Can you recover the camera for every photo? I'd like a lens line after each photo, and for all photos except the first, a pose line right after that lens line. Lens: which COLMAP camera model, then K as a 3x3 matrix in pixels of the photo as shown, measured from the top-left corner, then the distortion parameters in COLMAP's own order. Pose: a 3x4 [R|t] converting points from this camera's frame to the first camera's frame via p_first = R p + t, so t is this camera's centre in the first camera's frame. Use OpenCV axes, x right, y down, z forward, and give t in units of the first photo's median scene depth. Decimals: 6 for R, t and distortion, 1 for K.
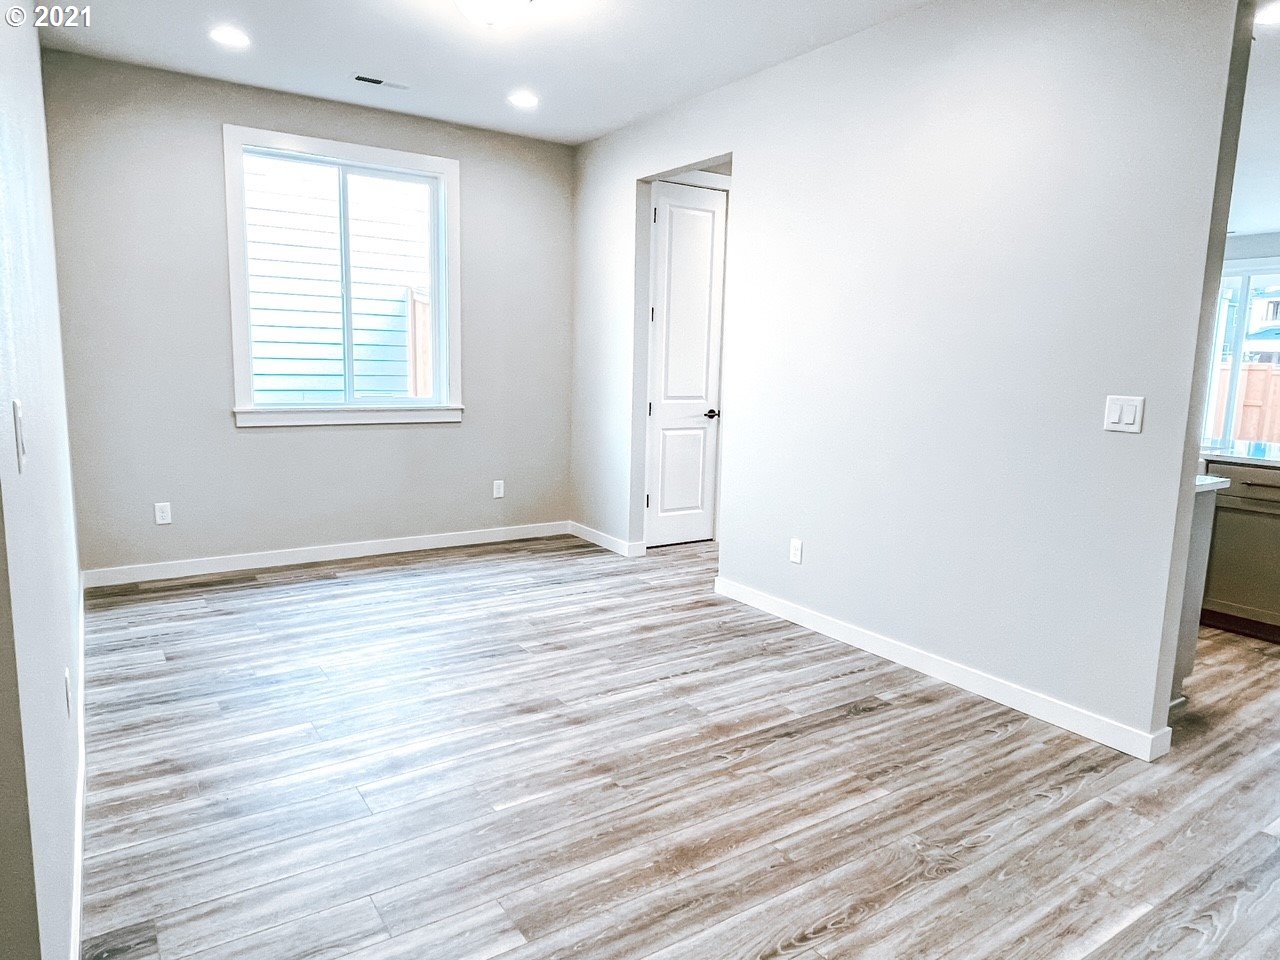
lens RADIAL K [[817.3, 0, 640.4], [0, 817.3, 483.6], [0, 0, 1]] dist [-0.008320, -0.001388]
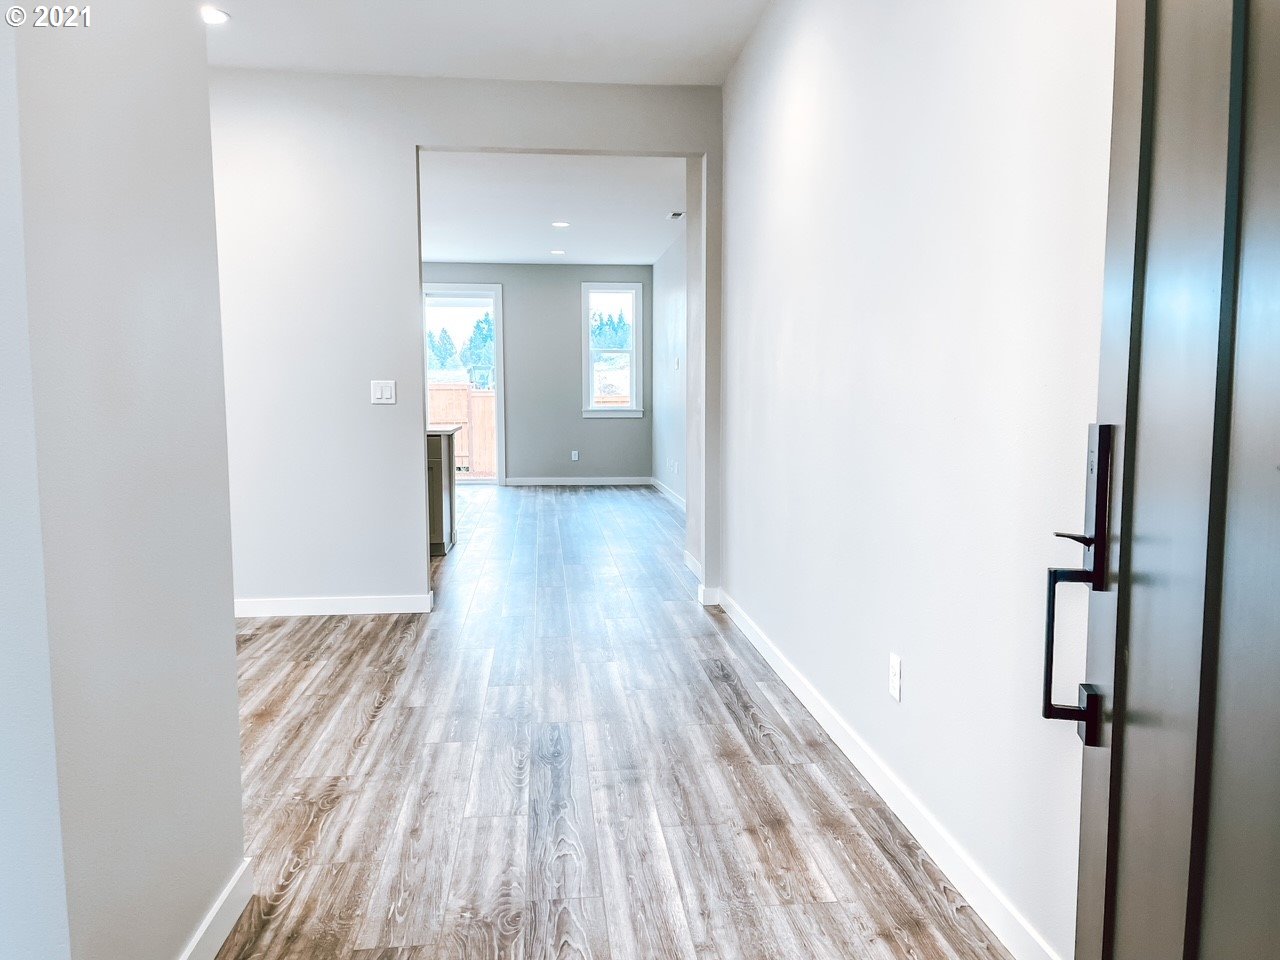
lens RADIAL K [[976.1, 0, 640.5], [0, 976.1, 483.8], [0, 0, 1]] dist [0.045723, -0.024323]
pose [[0.469872, -0.105532, 0.876404, -0.954407], [0.149916, 0.987945, 0.038588, 0.100981], [-0.869911, 0.113256, 0.480029, -0.336228]]
